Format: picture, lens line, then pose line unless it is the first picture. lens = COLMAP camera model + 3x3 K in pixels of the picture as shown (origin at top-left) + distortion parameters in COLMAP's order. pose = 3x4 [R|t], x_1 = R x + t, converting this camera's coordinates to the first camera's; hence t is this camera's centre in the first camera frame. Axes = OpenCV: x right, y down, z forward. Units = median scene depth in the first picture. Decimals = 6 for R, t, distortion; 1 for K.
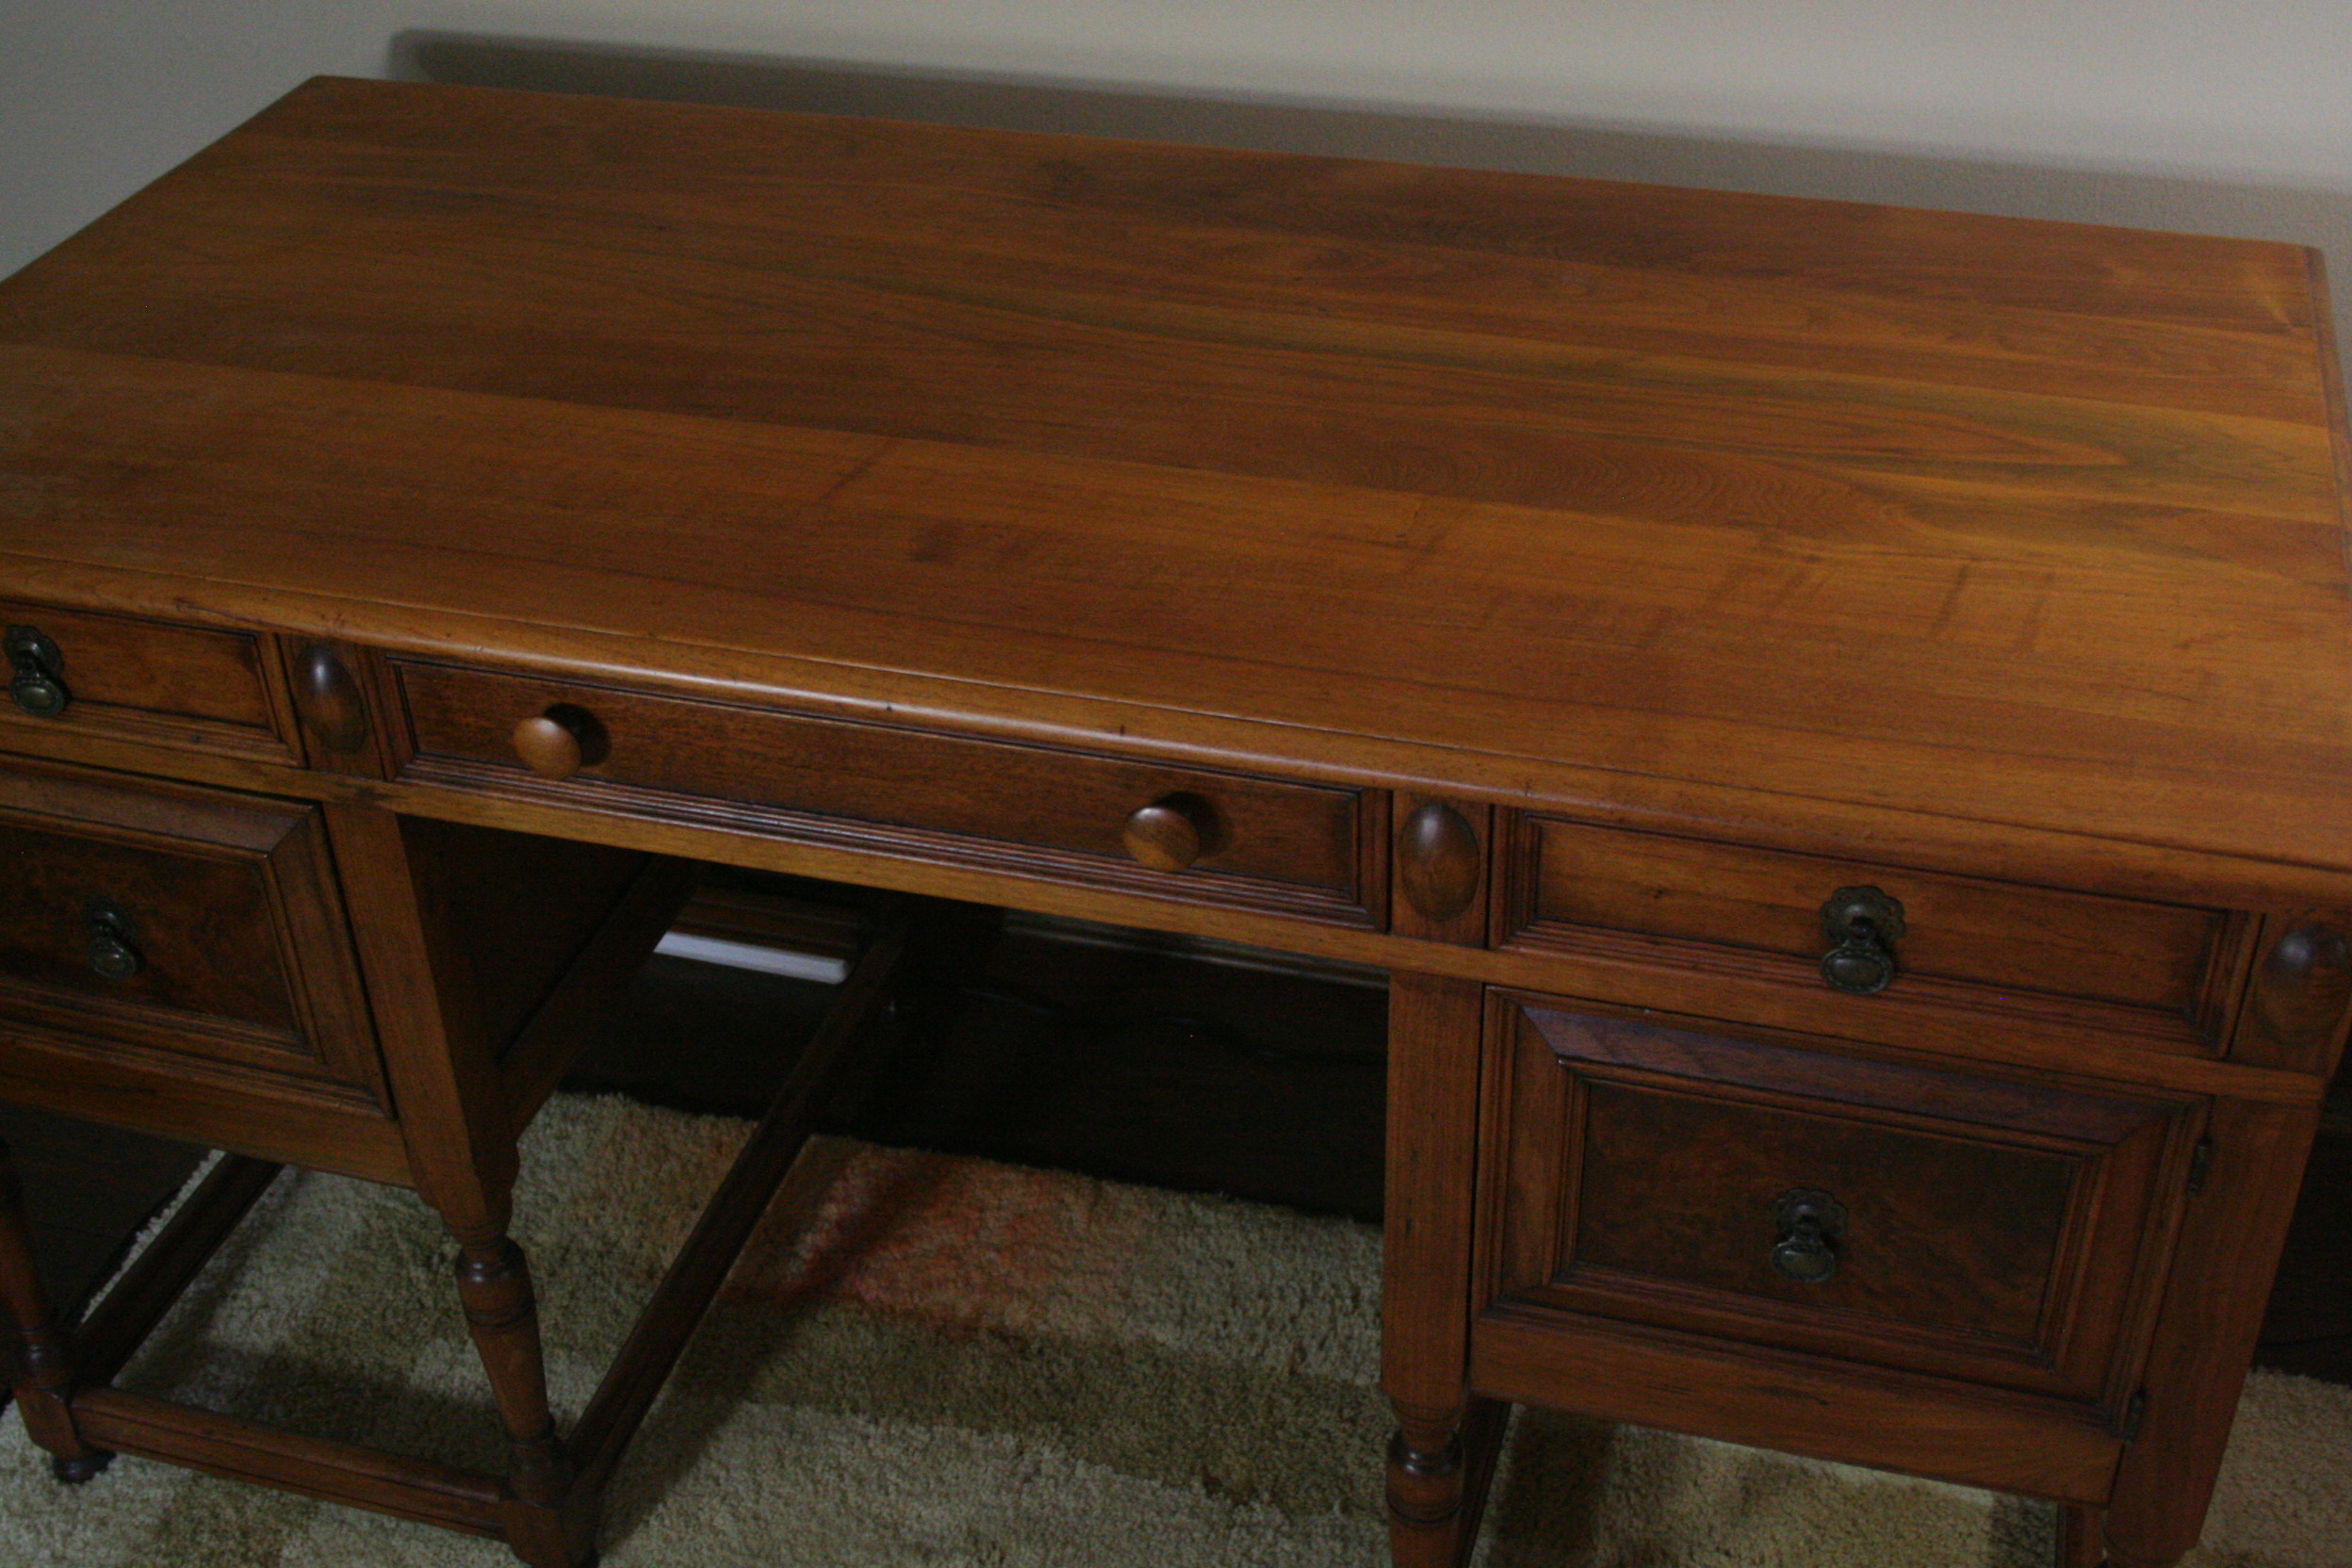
lens RADIAL K [[2706.2, 0, 1176.0], [0, 2706.2, 784.0], [0, 0, 1]] dist [-0.105542, 0.175147]
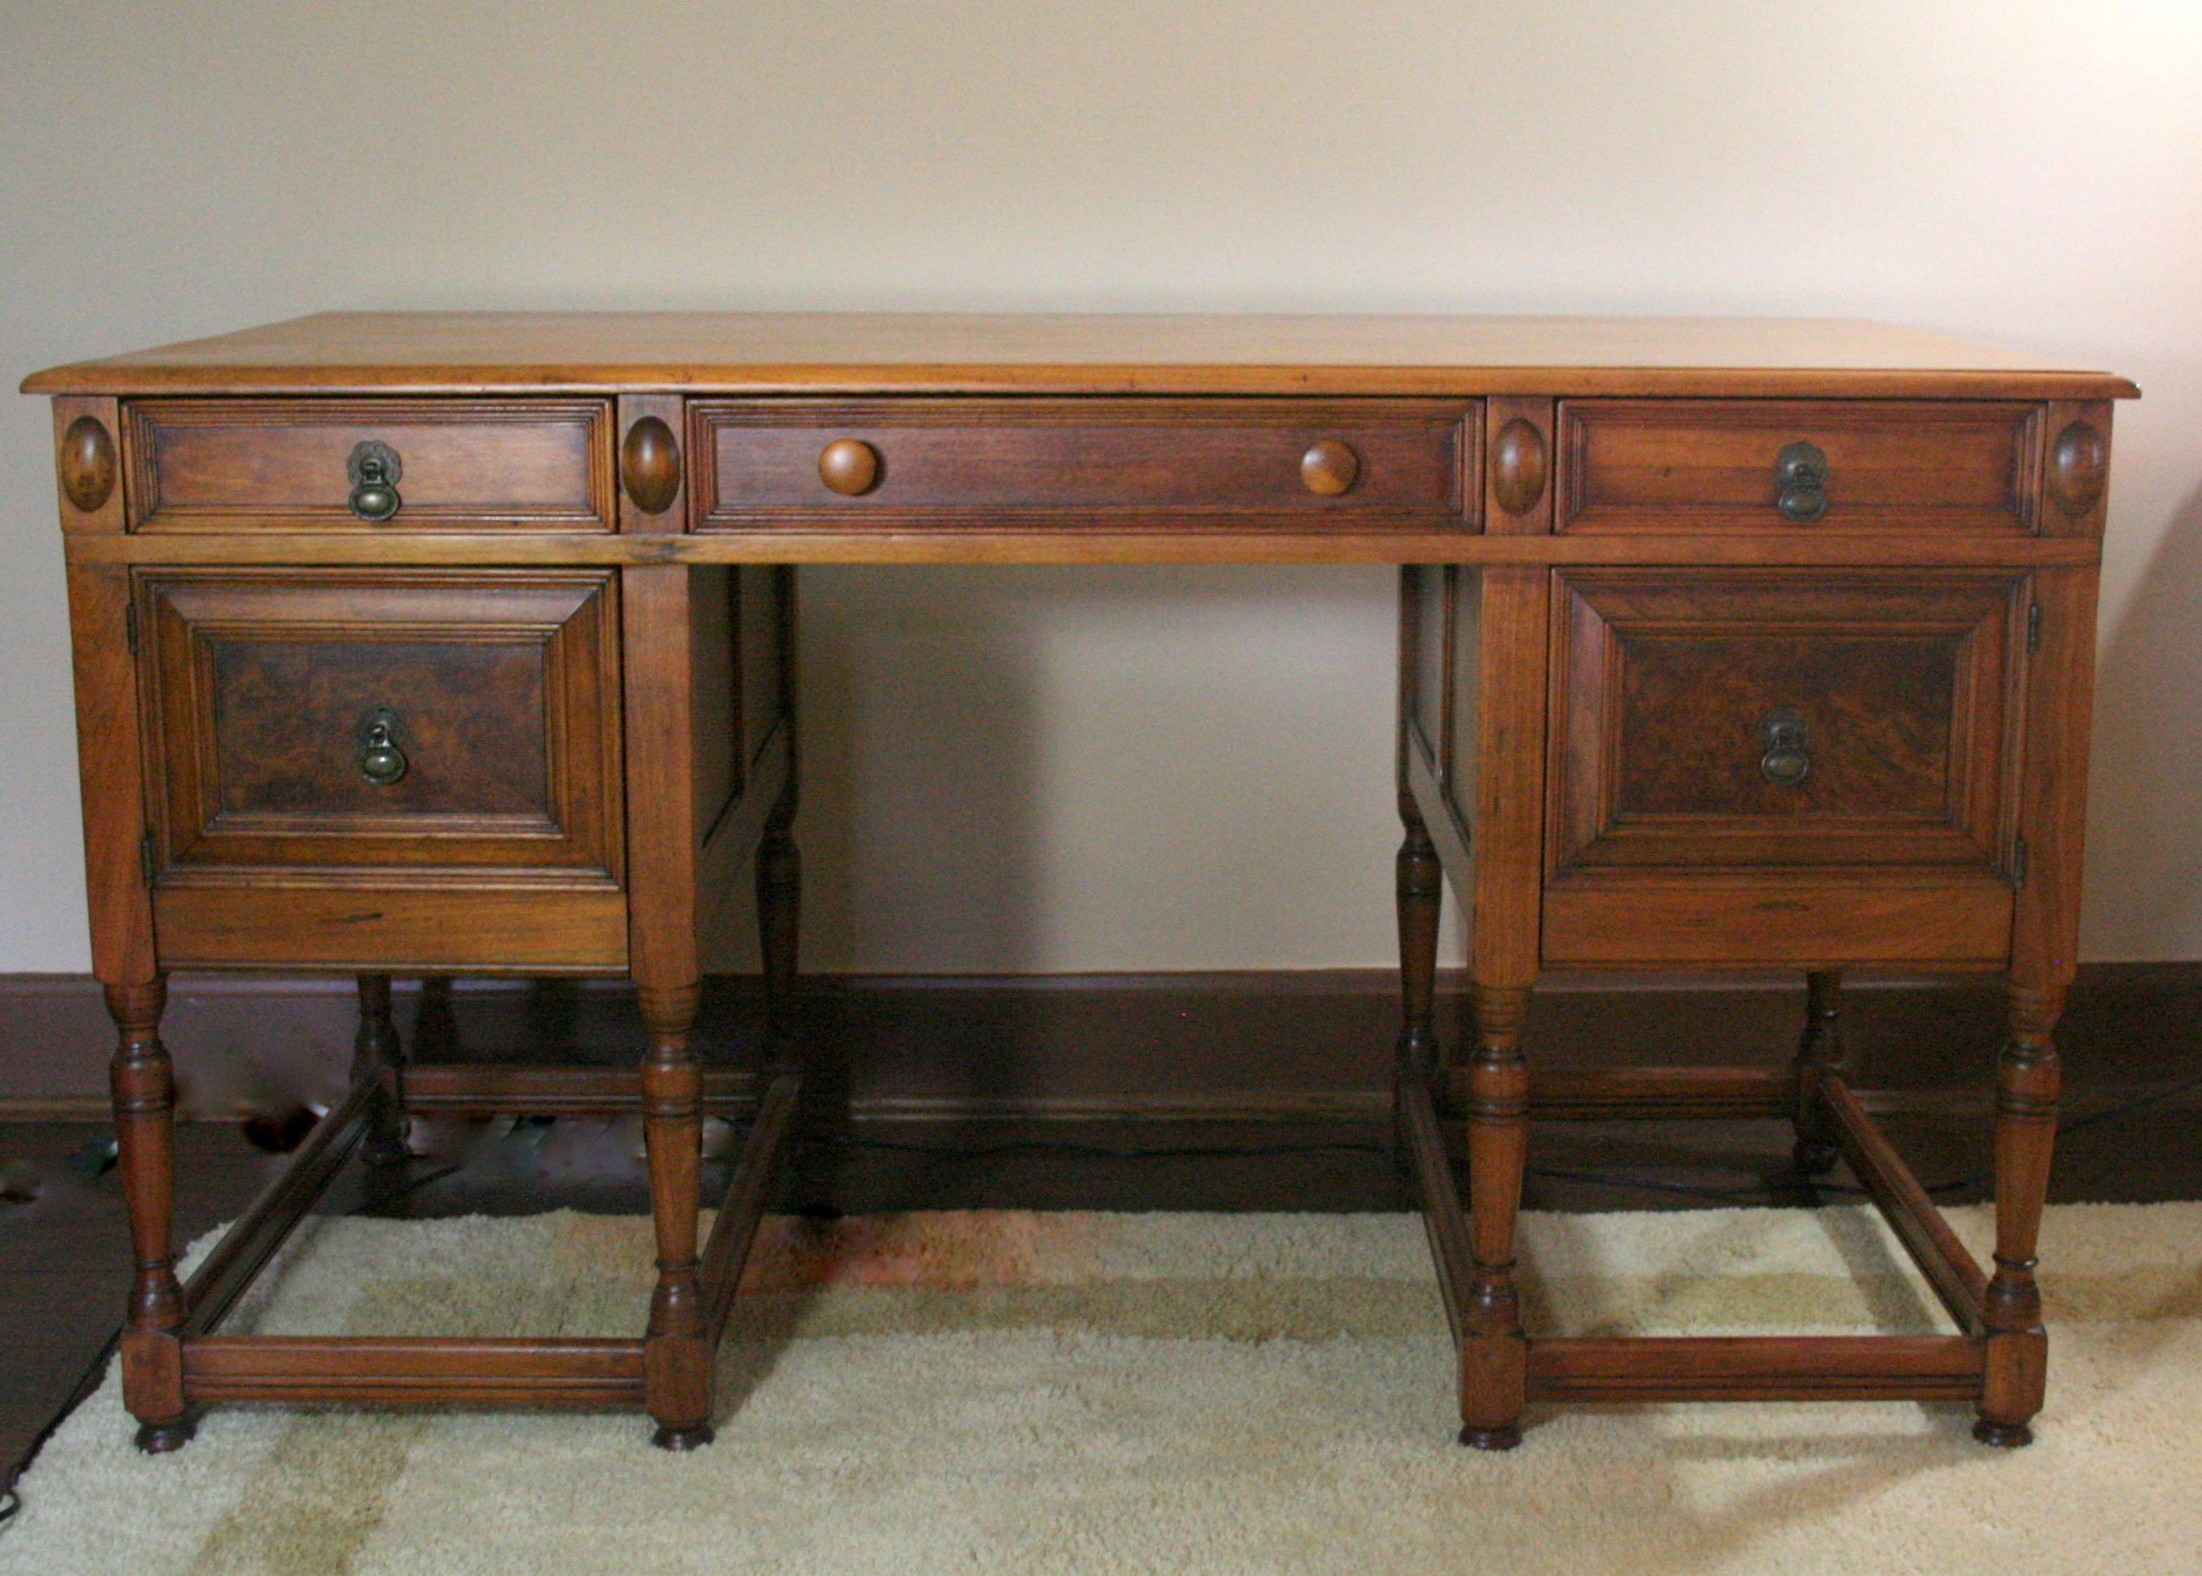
lens RADIAL K [[2920.7, 0, 1150.9], [0, 2920.7, 779.4], [0, 0, 1]] dist [-0.067204, 0.017251]
pose [[0.956107, -0.026838, 0.291786, -0.484531], [0.139621, 0.917209, -0.373140, 0.647505], [-0.257615, 0.397501, 0.880697, -0.233121]]
